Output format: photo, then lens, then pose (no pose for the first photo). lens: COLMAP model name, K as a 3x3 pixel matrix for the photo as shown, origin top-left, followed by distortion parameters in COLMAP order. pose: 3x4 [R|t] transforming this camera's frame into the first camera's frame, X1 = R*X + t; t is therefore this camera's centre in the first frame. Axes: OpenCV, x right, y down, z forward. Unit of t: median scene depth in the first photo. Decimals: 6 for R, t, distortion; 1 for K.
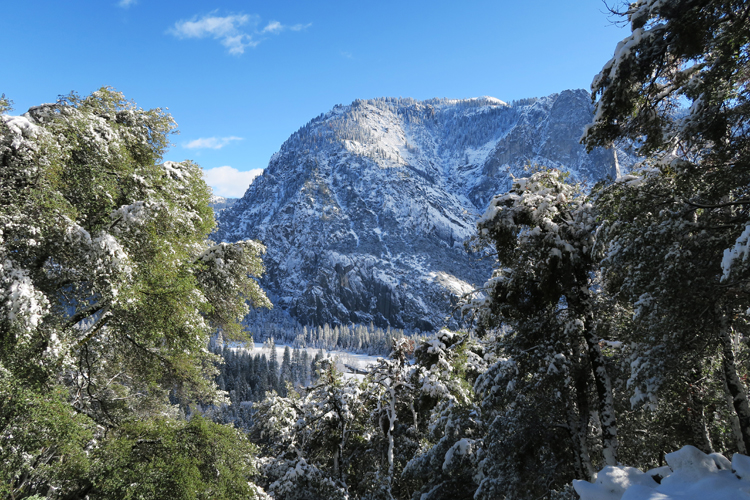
lens RADIAL K [[516.4, 0, 373.4], [0, 516.4, 248.7], [0, 0, 1]] dist [-0.029380, 0.006843]
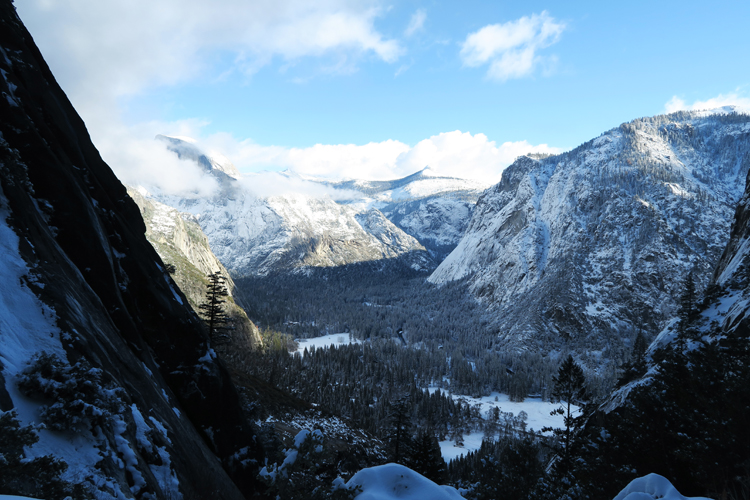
lens RADIAL K [[516.4, 0, 375.0], [0, 516.4, 248.8], [0, 0, 1]] dist [-0.029380, 0.006843]
pose [[0.989686, -0.024258, -0.141183, -0.606954], [0.035941, 0.996082, 0.080799, -0.209657], [0.138670, -0.085040, 0.986681, -0.216057]]
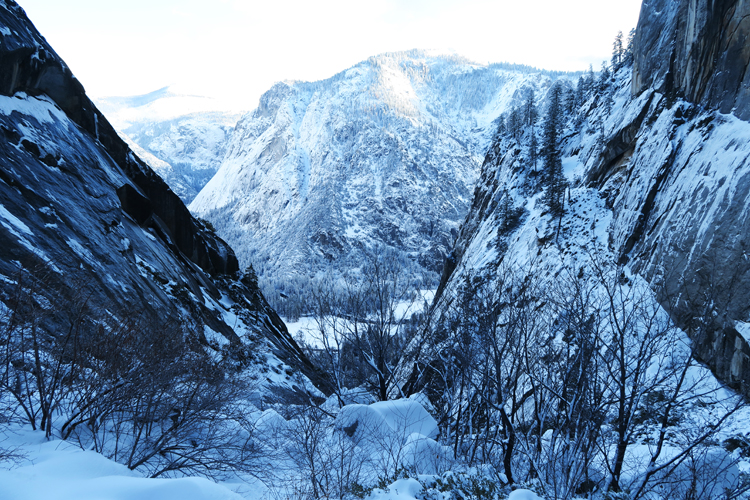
lens RADIAL K [[516.4, 0, 373.6], [0, 516.4, 246.2], [0, 0, 1]] dist [-0.029380, 0.006843]
pose [[0.947557, -0.088940, 0.306961, -0.638981], [0.013019, 0.970440, 0.240991, -0.241492], [-0.319321, -0.224356, 0.920705, -0.248470]]
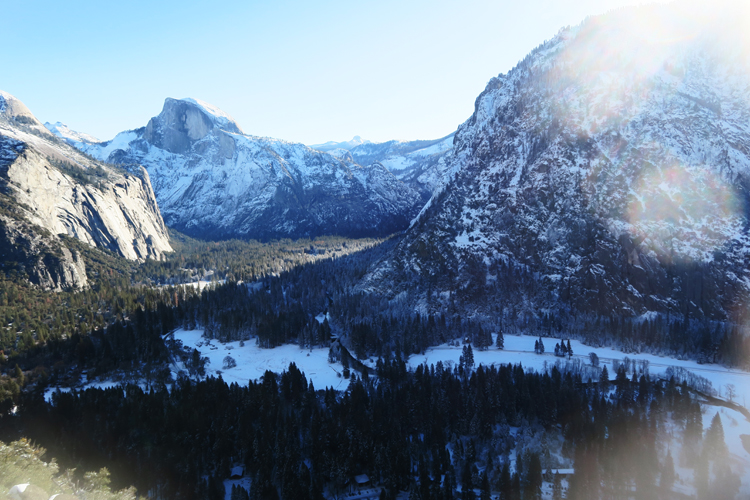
lens RADIAL K [[516.4, 0, 374.5], [0, 516.4, 245.8], [0, 0, 1]] dist [-0.029380, 0.006843]
pose [[0.944294, -0.032022, -0.327540, -0.150611], [0.072411, 0.991082, 0.111866, -0.062787], [0.321037, -0.129352, 0.938191, 0.107069]]
